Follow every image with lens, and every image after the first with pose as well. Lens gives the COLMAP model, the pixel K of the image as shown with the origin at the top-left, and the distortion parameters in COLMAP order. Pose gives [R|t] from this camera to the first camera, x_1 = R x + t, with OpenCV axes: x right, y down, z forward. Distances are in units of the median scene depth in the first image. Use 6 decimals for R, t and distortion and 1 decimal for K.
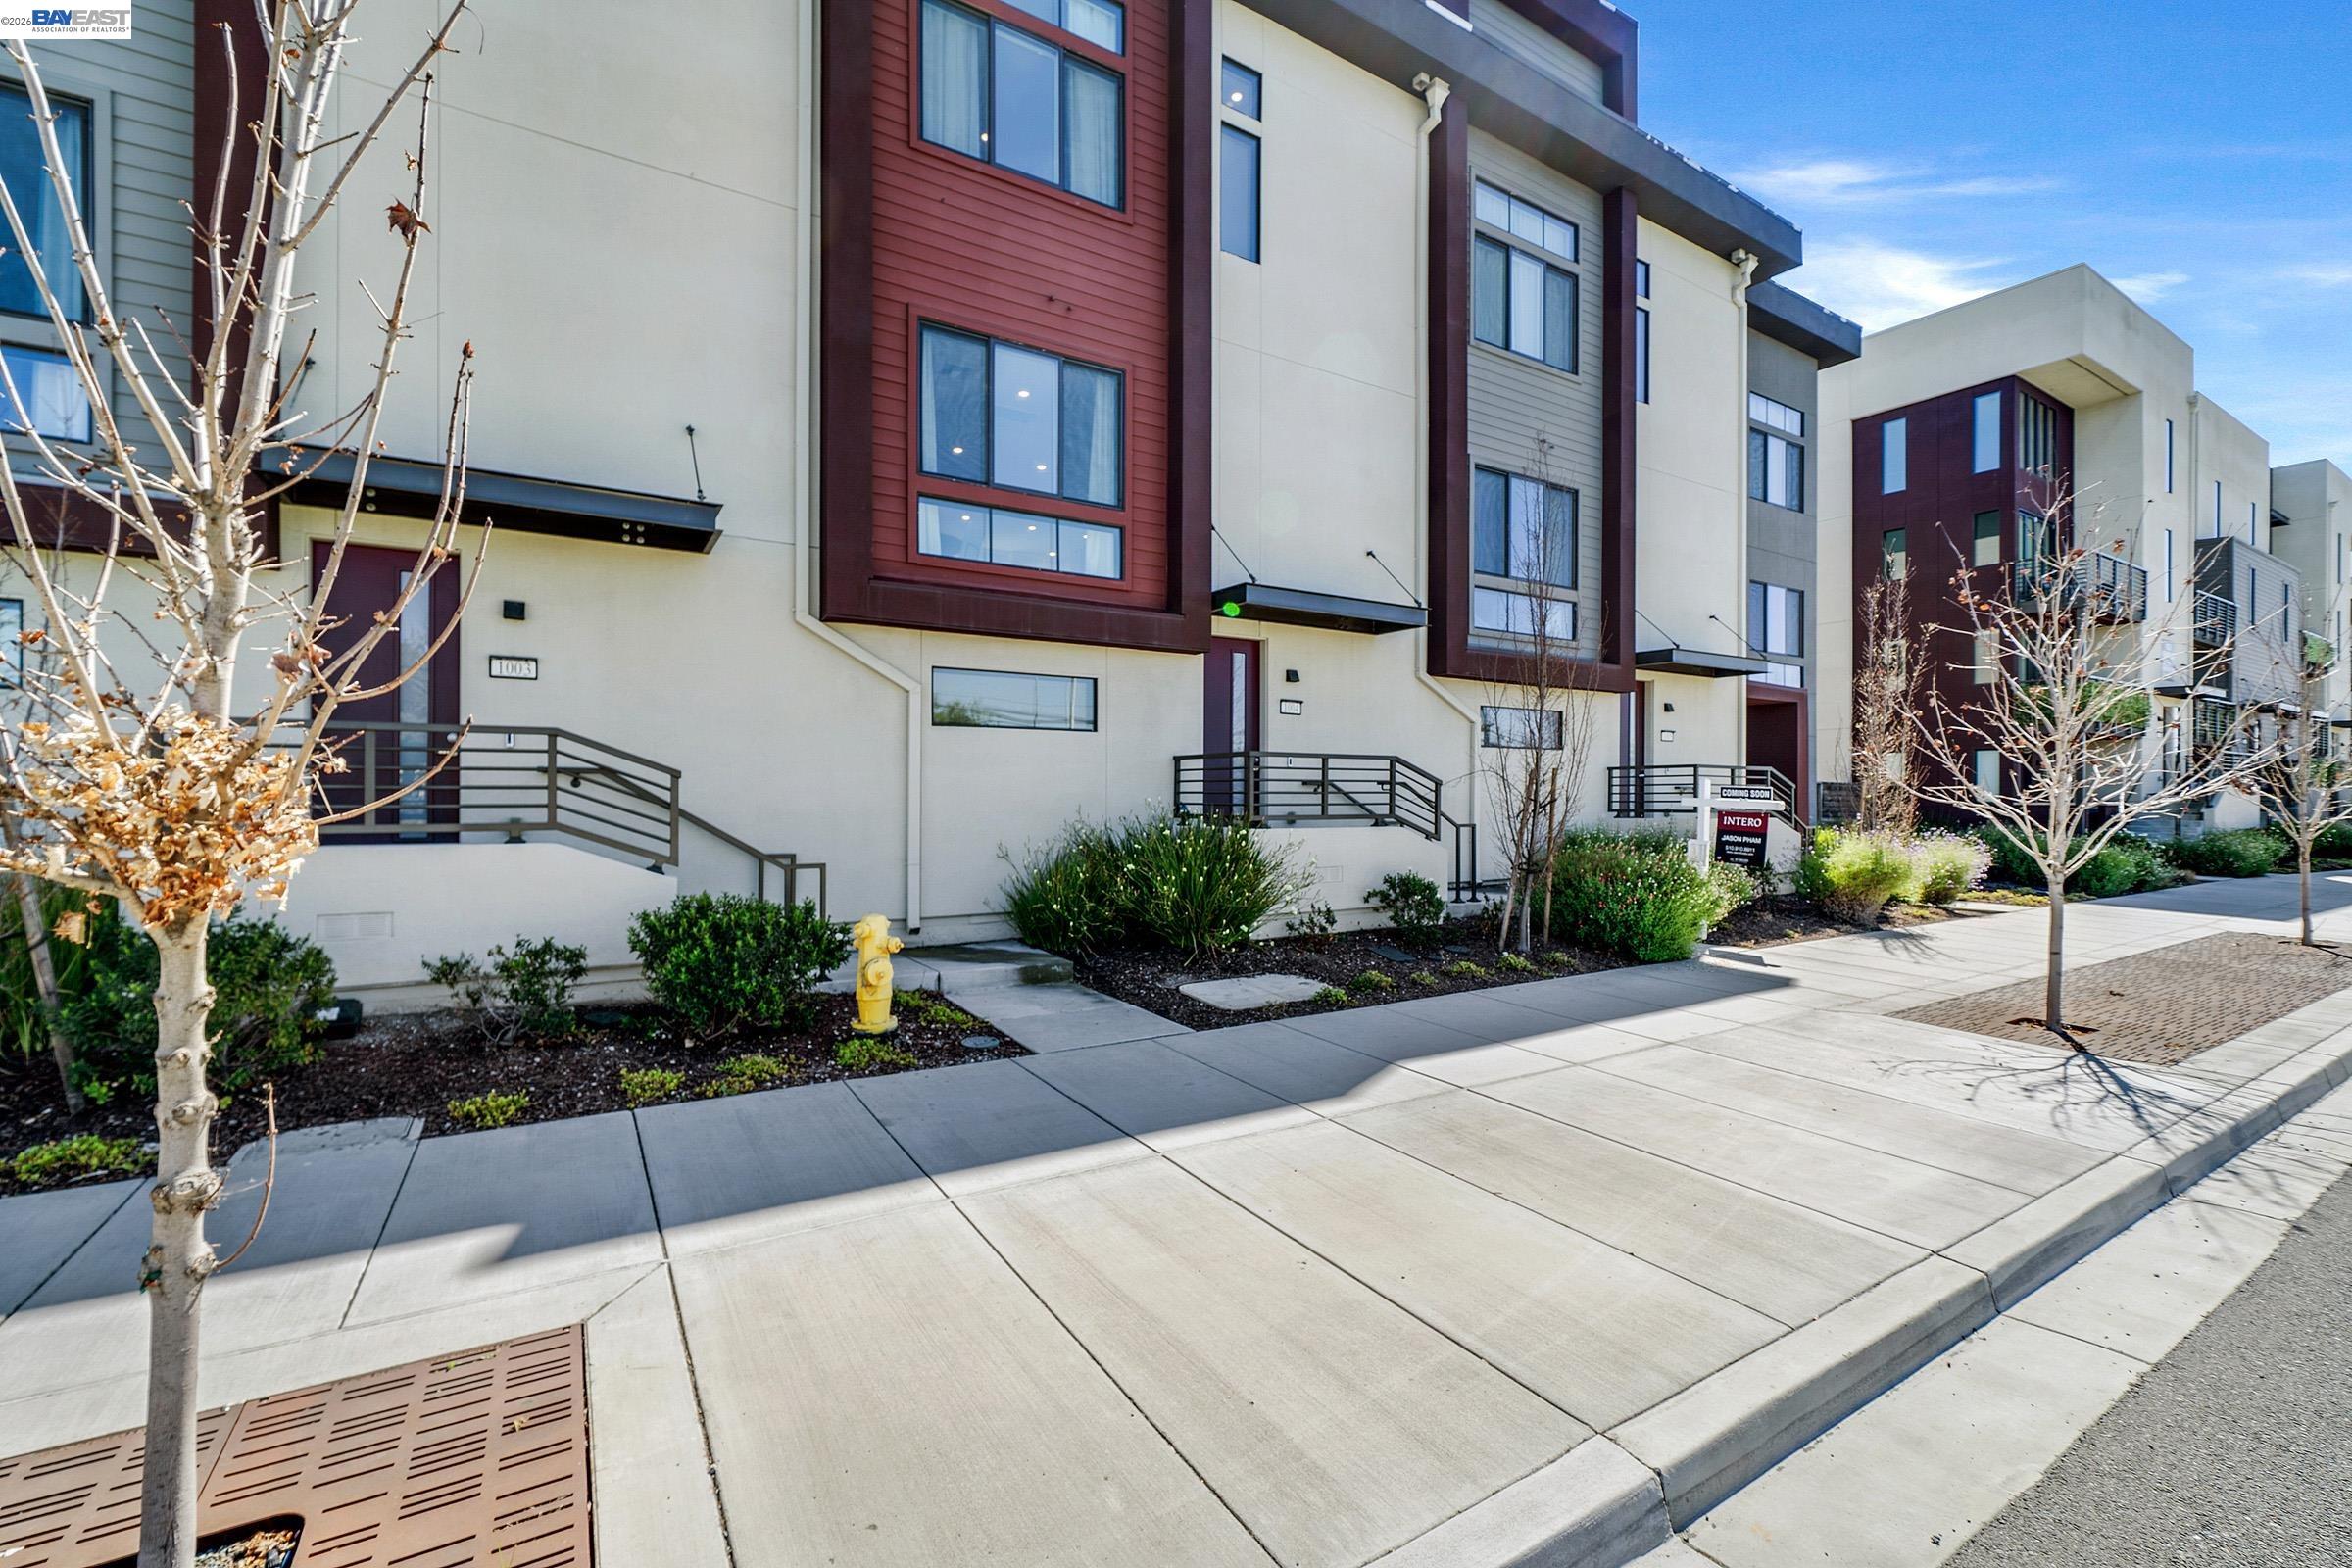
lens RADIAL K [[979.0, 0, 1176.0], [0, 979.0, 784.0], [0, 0, 1]] dist [-0.000833, -0.000094]
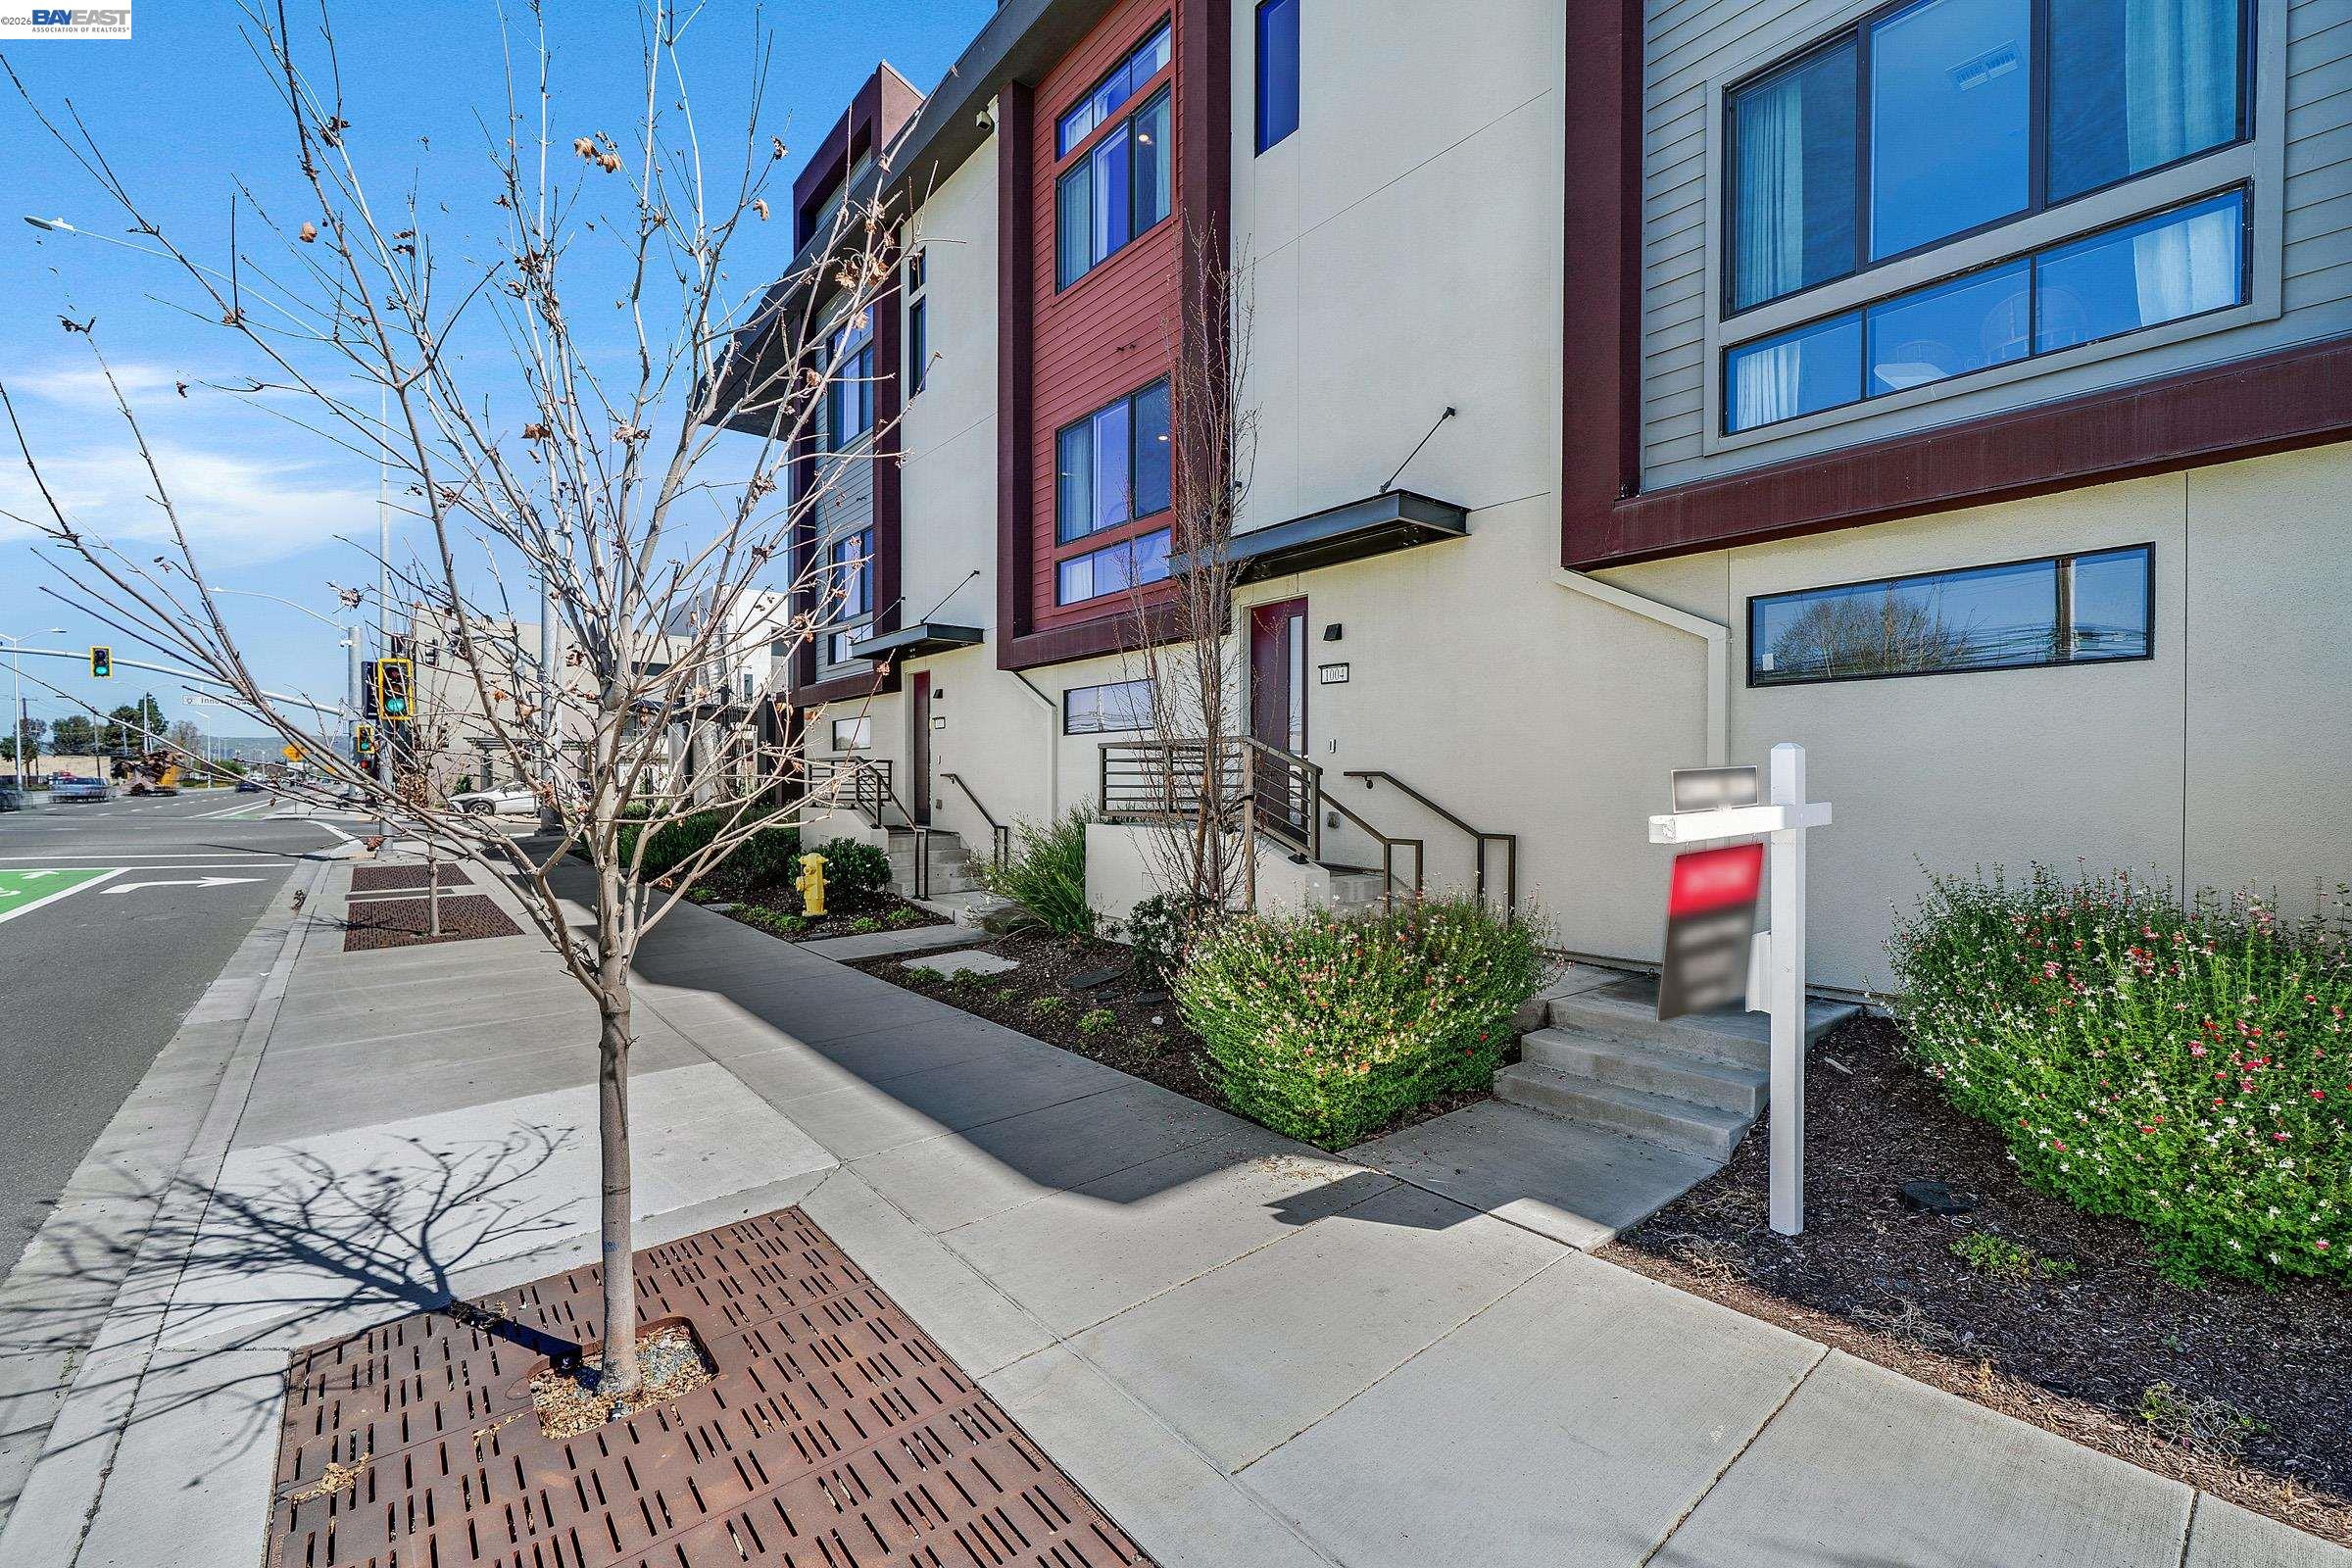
lens RADIAL K [[979.0, 0, 1176.0], [0, 979.0, 784.0], [0, 0, 1]] dist [-0.000833, -0.000094]
pose [[0.135489, 0.005892, -0.990761, 0.937073], [0.026395, 0.999606, 0.009555, -0.000868], [0.990427, -0.027445, 0.135280, 0.825326]]
